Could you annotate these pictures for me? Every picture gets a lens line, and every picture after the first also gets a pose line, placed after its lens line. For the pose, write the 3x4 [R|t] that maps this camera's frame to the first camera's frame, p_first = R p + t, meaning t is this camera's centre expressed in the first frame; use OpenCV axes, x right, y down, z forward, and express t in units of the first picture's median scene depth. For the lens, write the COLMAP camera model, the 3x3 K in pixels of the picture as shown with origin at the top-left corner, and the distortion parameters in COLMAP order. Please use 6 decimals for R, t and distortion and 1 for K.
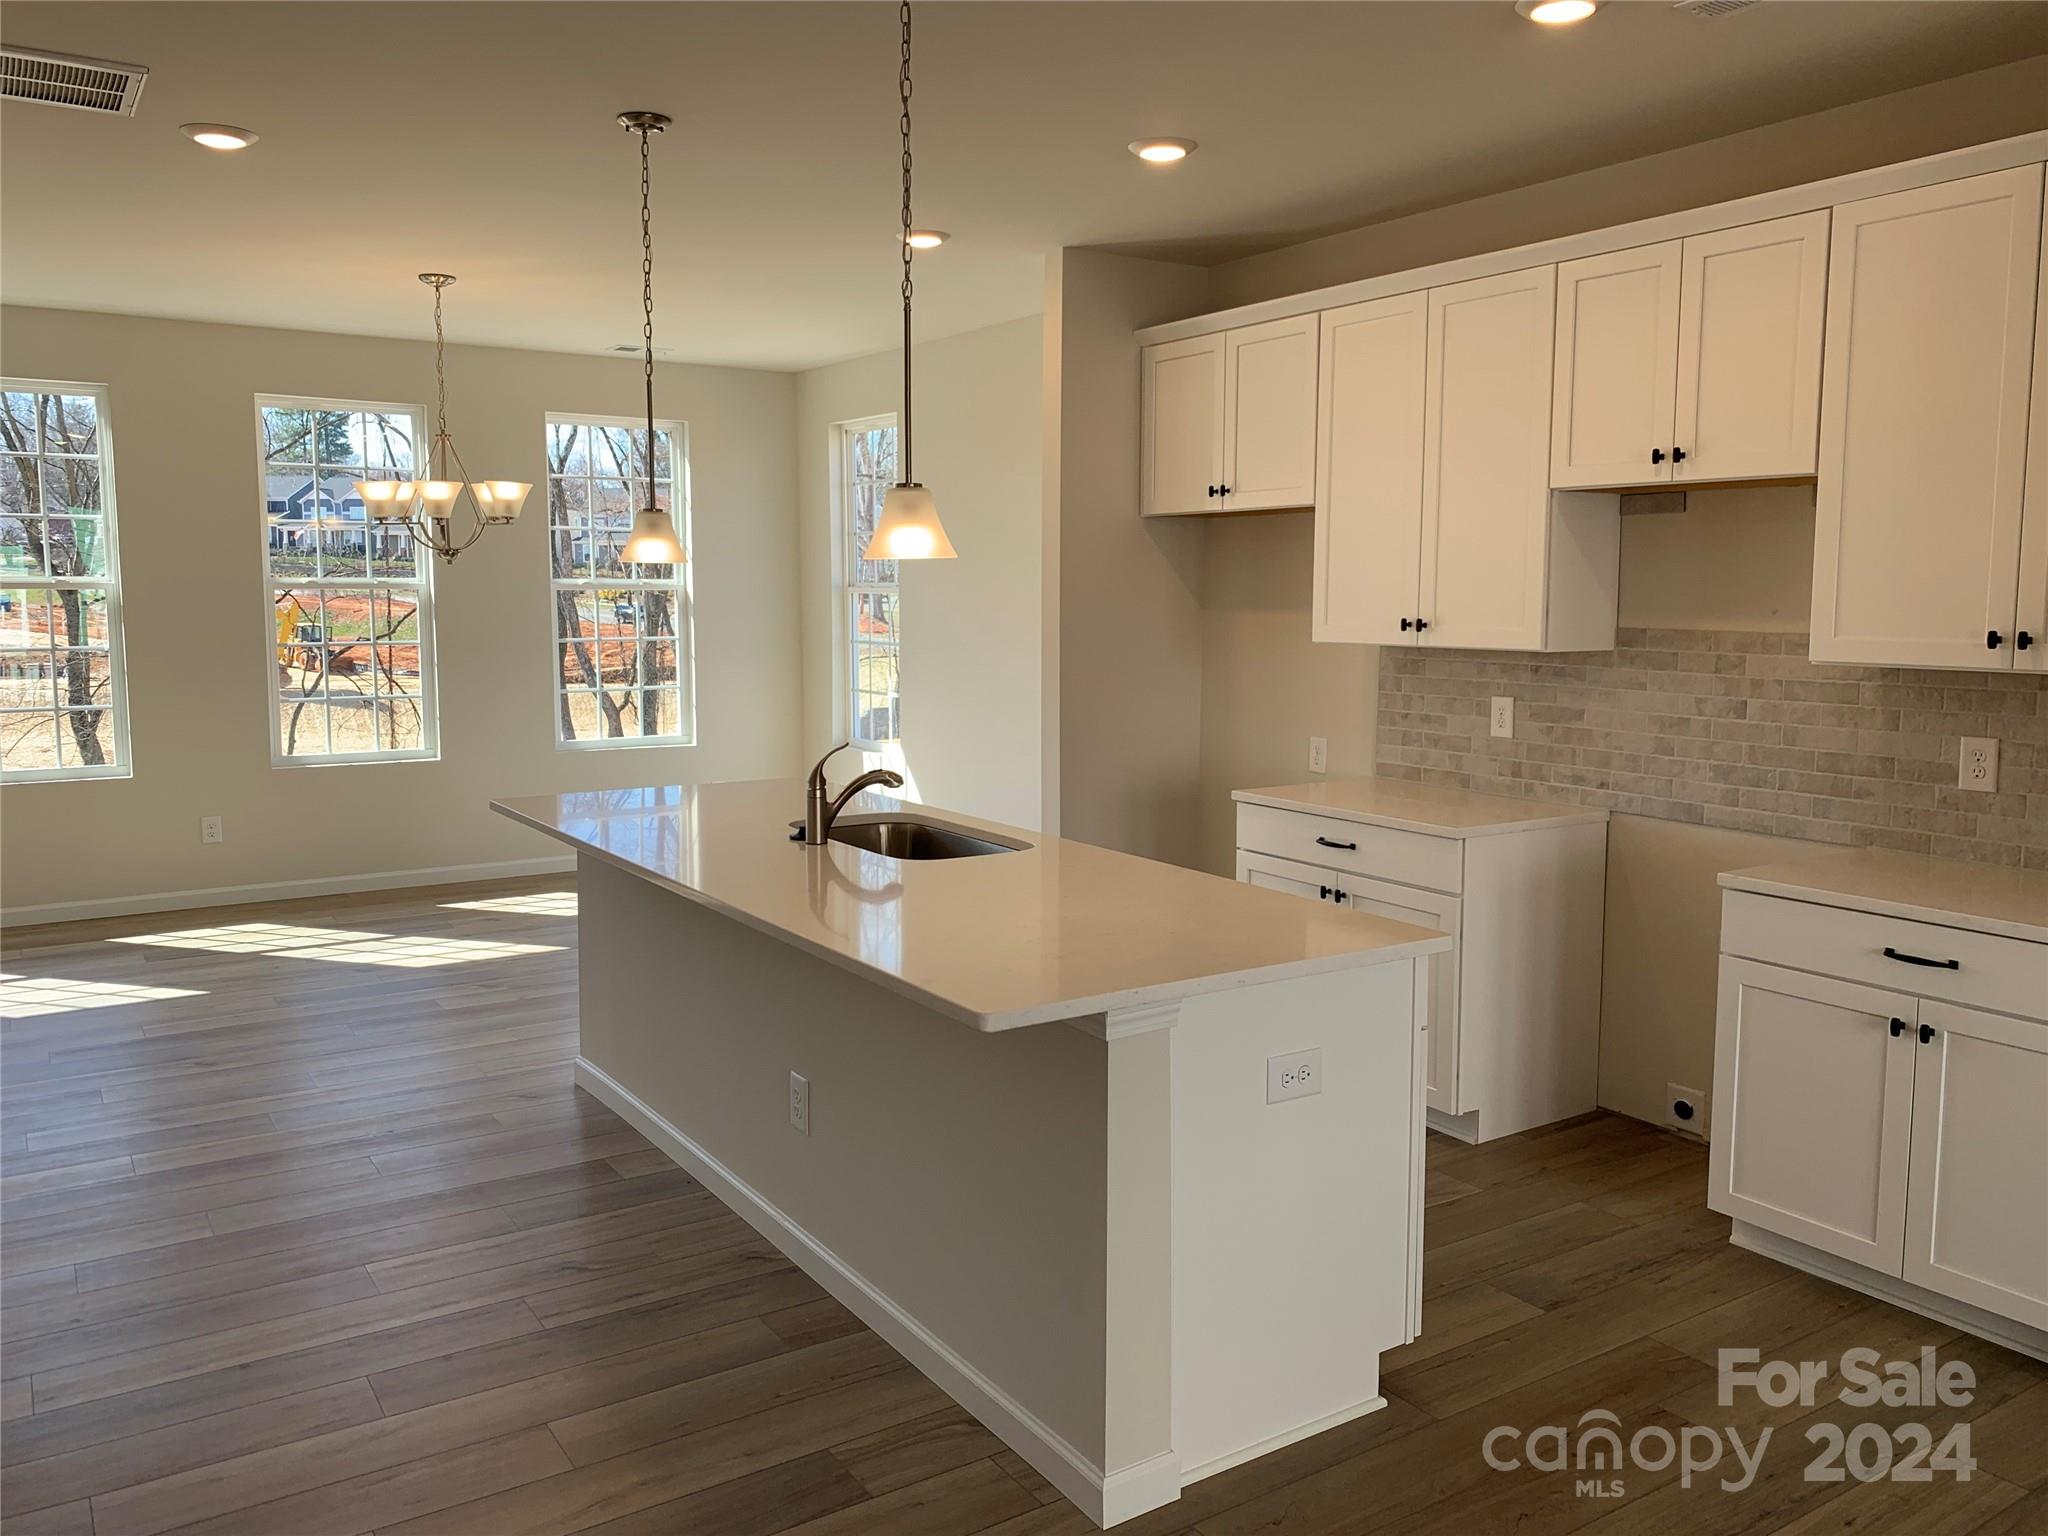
lens RADIAL K [[1574.2, 0, 1024.0], [0, 1574.2, 768.0], [0, 0, 1]] dist [0.007449, 0.003371]
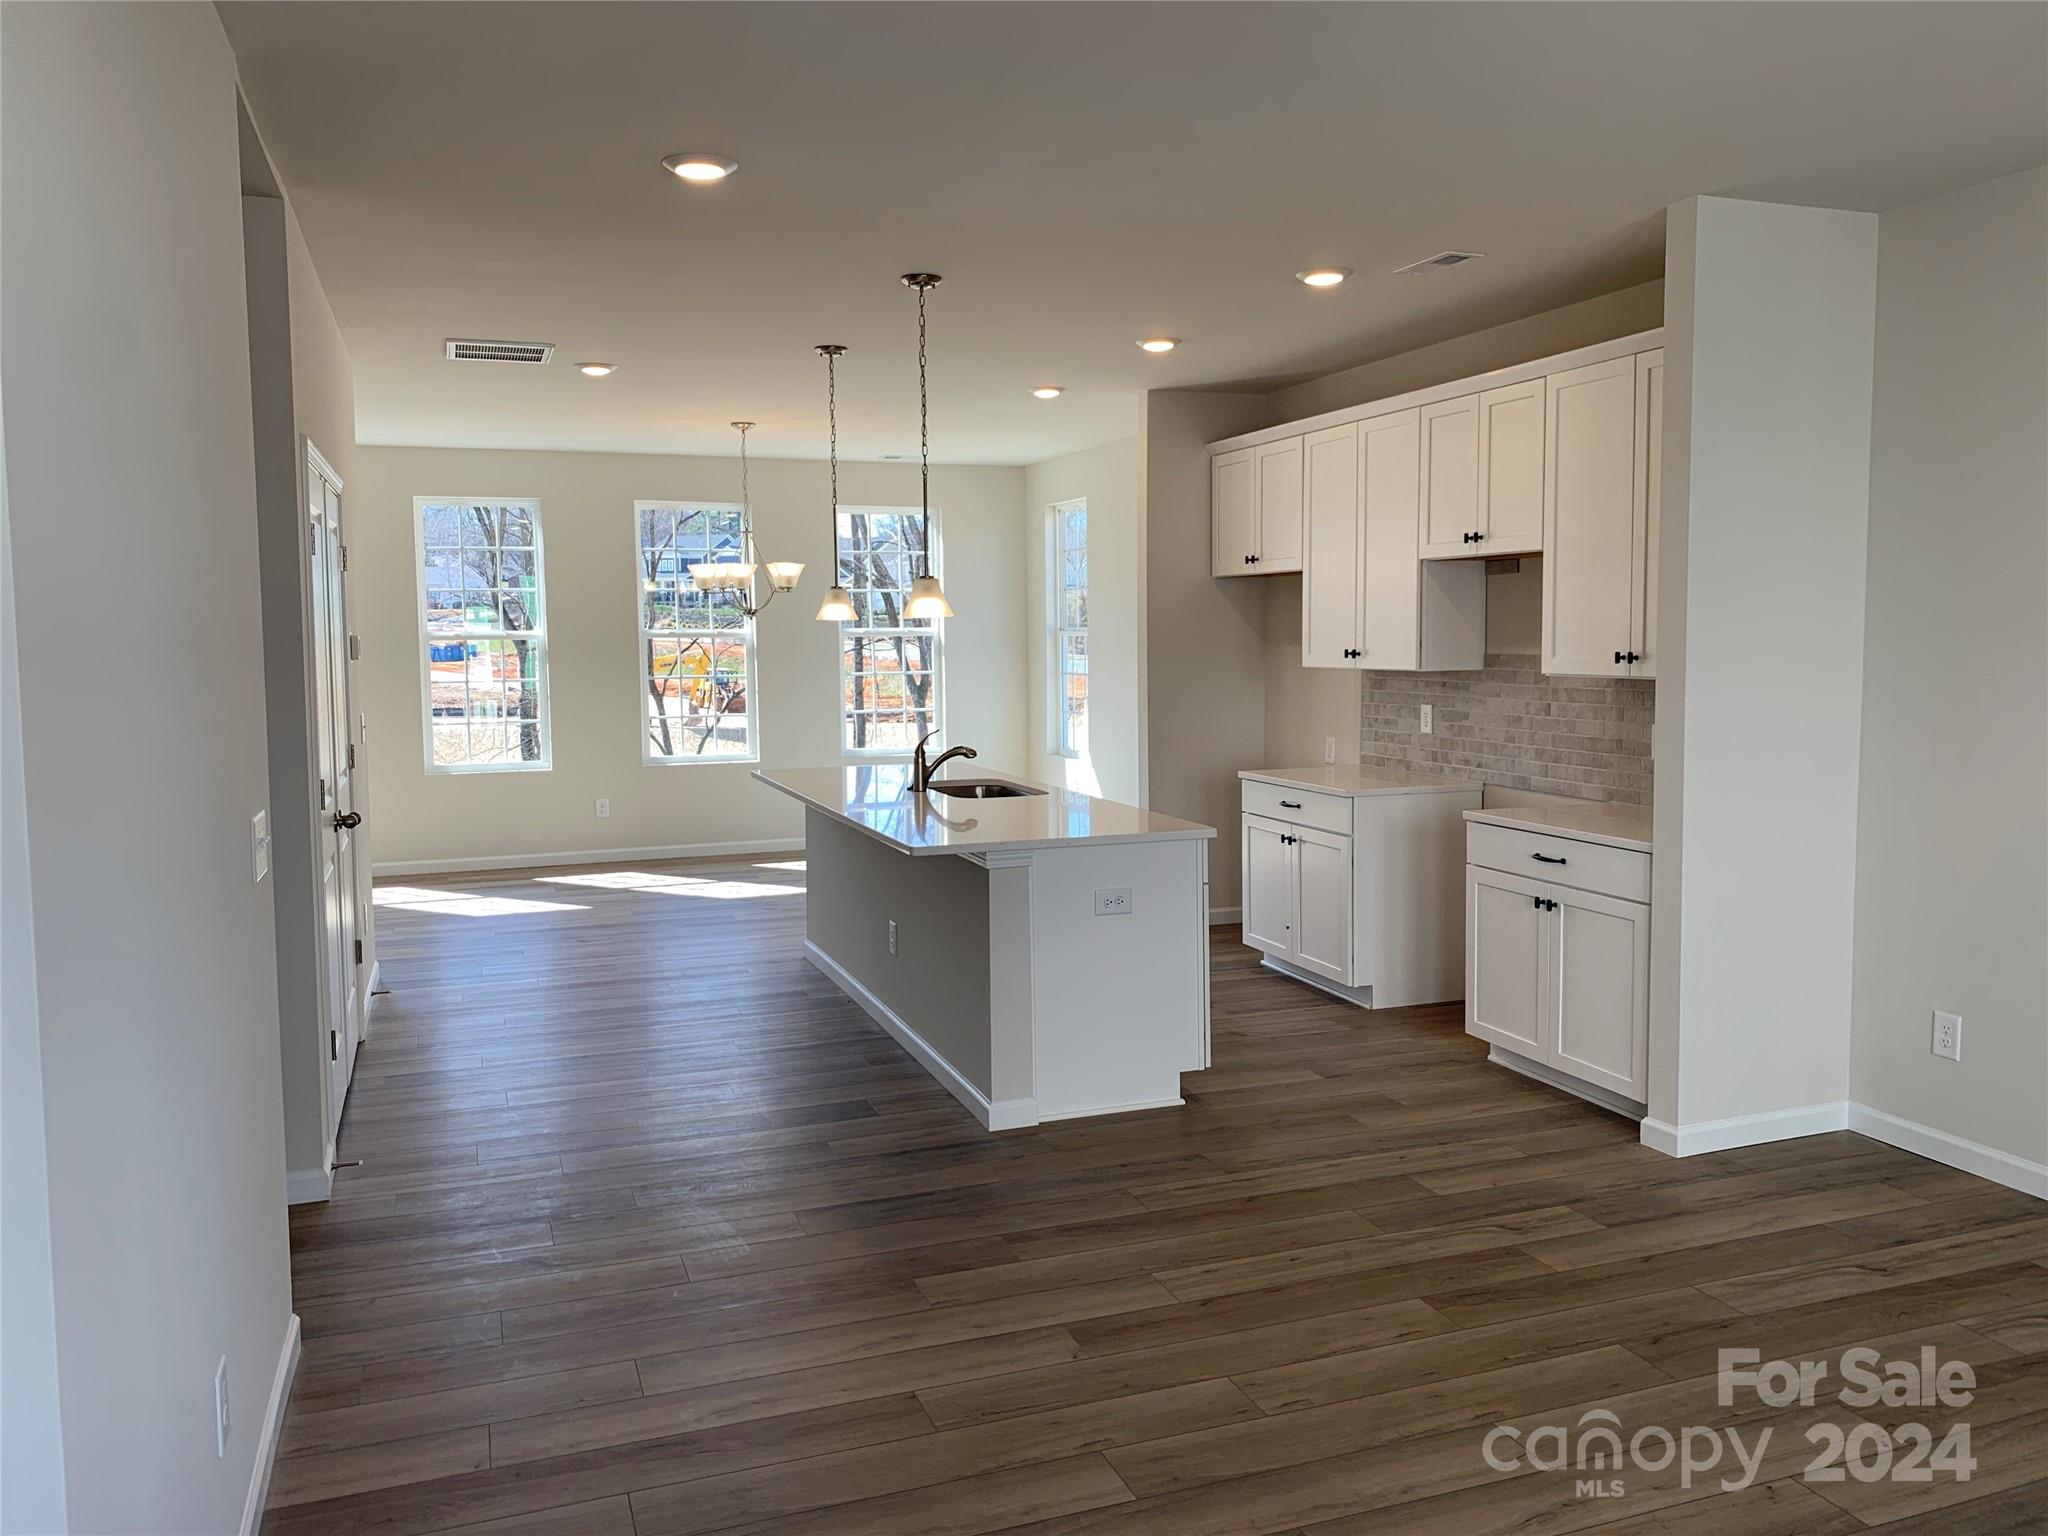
lens RADIAL K [[1556.8, 0, 1024.0], [0, 1556.8, 768.0], [0, 0, 1]] dist [0.082774, -0.000217]
pose [[0.972748, 0.008194, -0.231720, 0.276252], [-0.014320, 0.999591, -0.024769, 0.050519], [0.231422, 0.027413, 0.972467, -0.433710]]
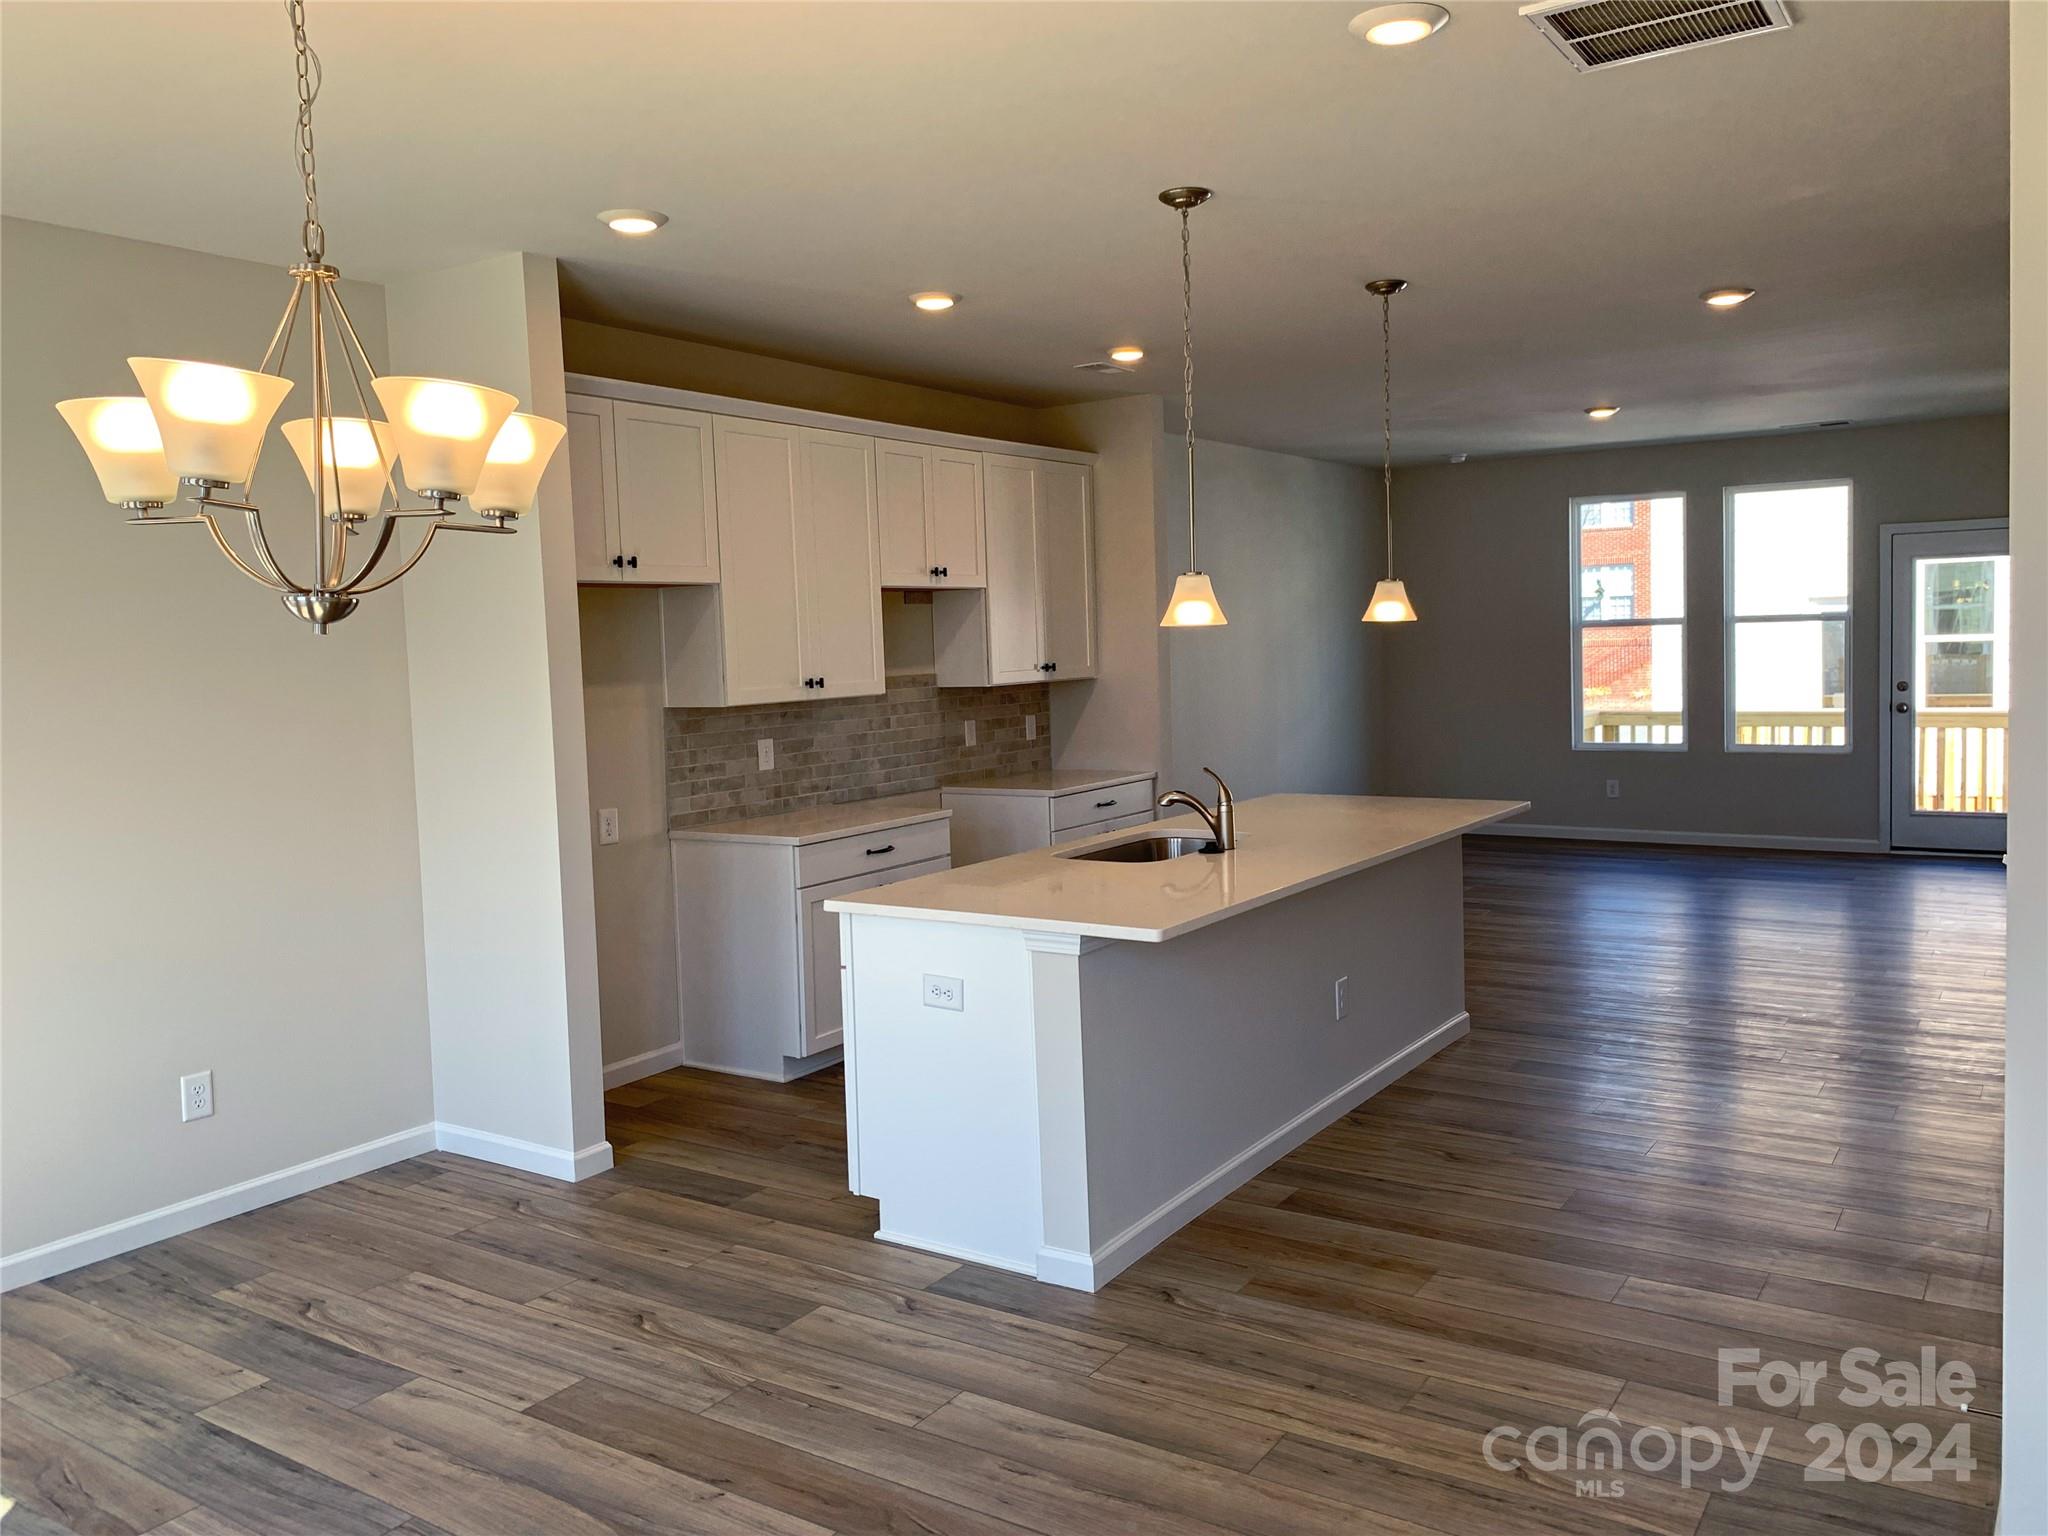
lens RADIAL K [[1574.2, 0, 1024.0], [0, 1574.2, 768.0], [0, 0, 1]] dist [0.007449, 0.003371]
pose [[-0.389701, -0.068798, 0.918368, -0.972629], [0.136062, 0.981961, 0.131299, -0.162524], [-0.910835, 0.176122, -0.373311, 1.285168]]
